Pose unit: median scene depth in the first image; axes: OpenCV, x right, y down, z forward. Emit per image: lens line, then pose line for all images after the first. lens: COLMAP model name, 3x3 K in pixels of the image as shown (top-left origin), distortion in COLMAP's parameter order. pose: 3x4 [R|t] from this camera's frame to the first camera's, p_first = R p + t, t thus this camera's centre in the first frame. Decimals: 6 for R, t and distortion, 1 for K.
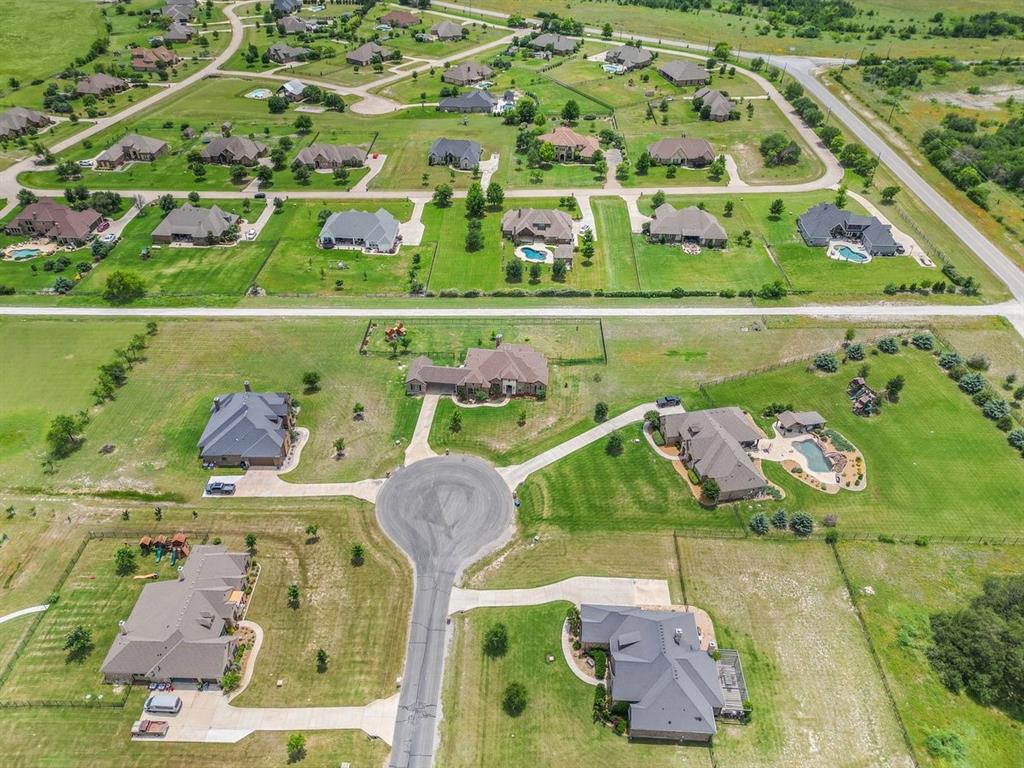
lens RADIAL K [[720.7, 0, 508.5], [0, 720.7, 384.0], [0, 0, 1]] dist [0.061244, -0.055811]
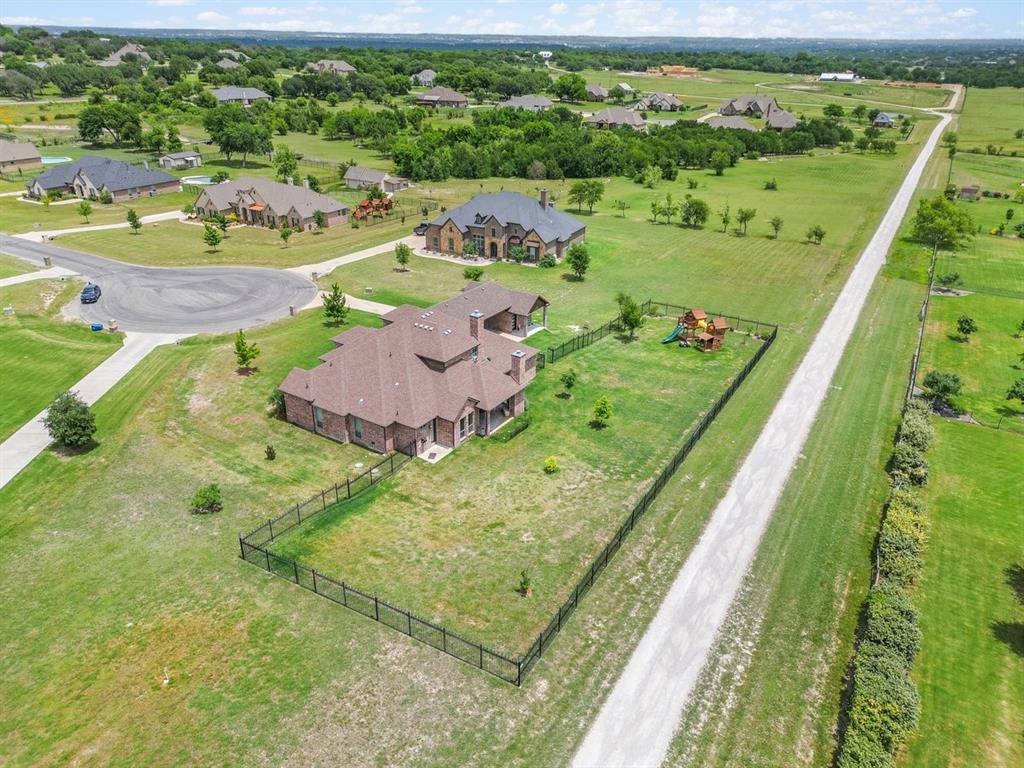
lens RADIAL K [[720.7, 0, 508.5], [0, 720.7, 384.0], [0, 0, 1]] dist [0.061244, -0.055811]
pose [[-0.469438, 0.356622, -0.807743, 0.303552], [-0.560844, 0.586130, 0.584727, -0.285336], [0.681969, 0.727511, -0.075142, 1.156828]]
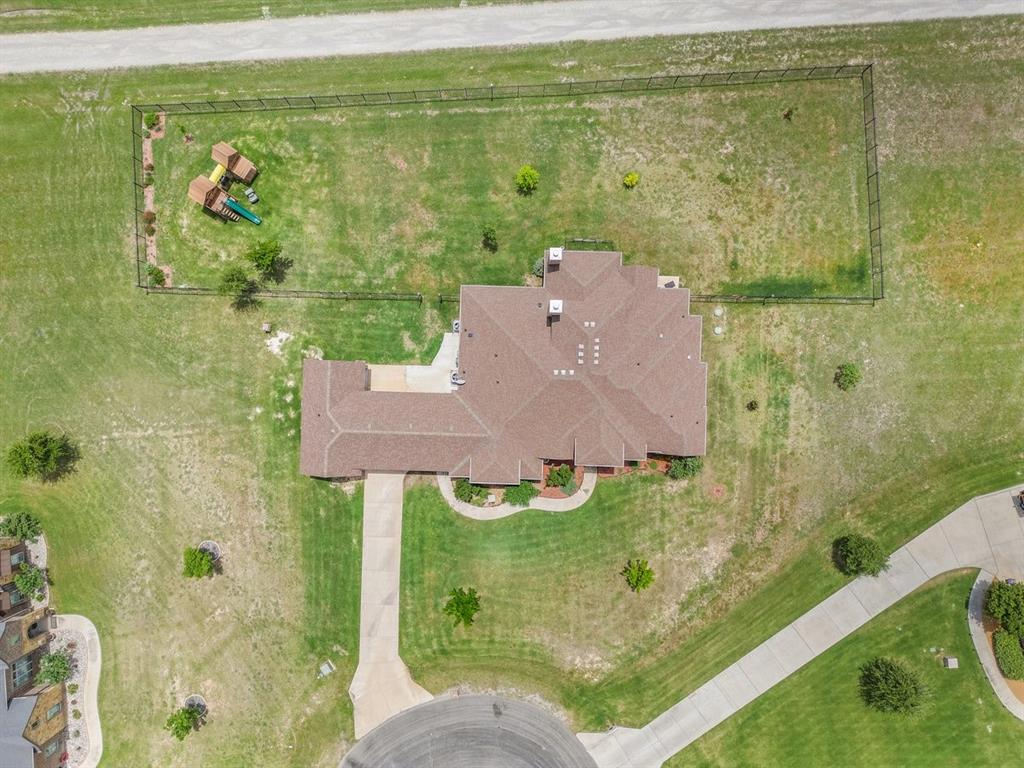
lens RADIAL K [[720.7, 0, 508.5], [0, 720.7, 384.0], [0, 0, 1]] dist [0.061244, -0.055811]
pose [[0.997112, -0.068473, -0.032861, -0.028946], [0.067781, 0.607070, 0.791752, -0.315954], [-0.034265, -0.791693, 0.609958, 0.856110]]
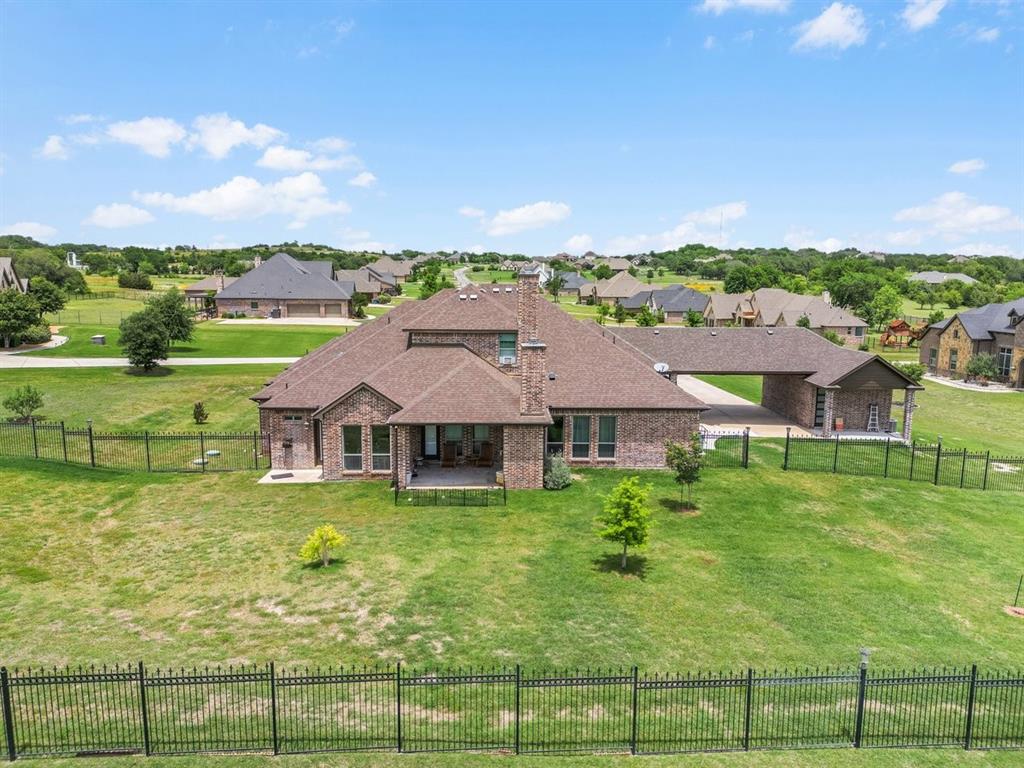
lens RADIAL K [[720.7, 0, 508.5], [0, 720.7, 384.0], [0, 0, 1]] dist [0.061244, -0.055811]
pose [[-0.992436, -0.008956, -0.122433, 0.013532], [-0.095878, 0.679398, 0.727479, -0.192127], [0.076665, 0.733715, -0.675118, 1.241942]]
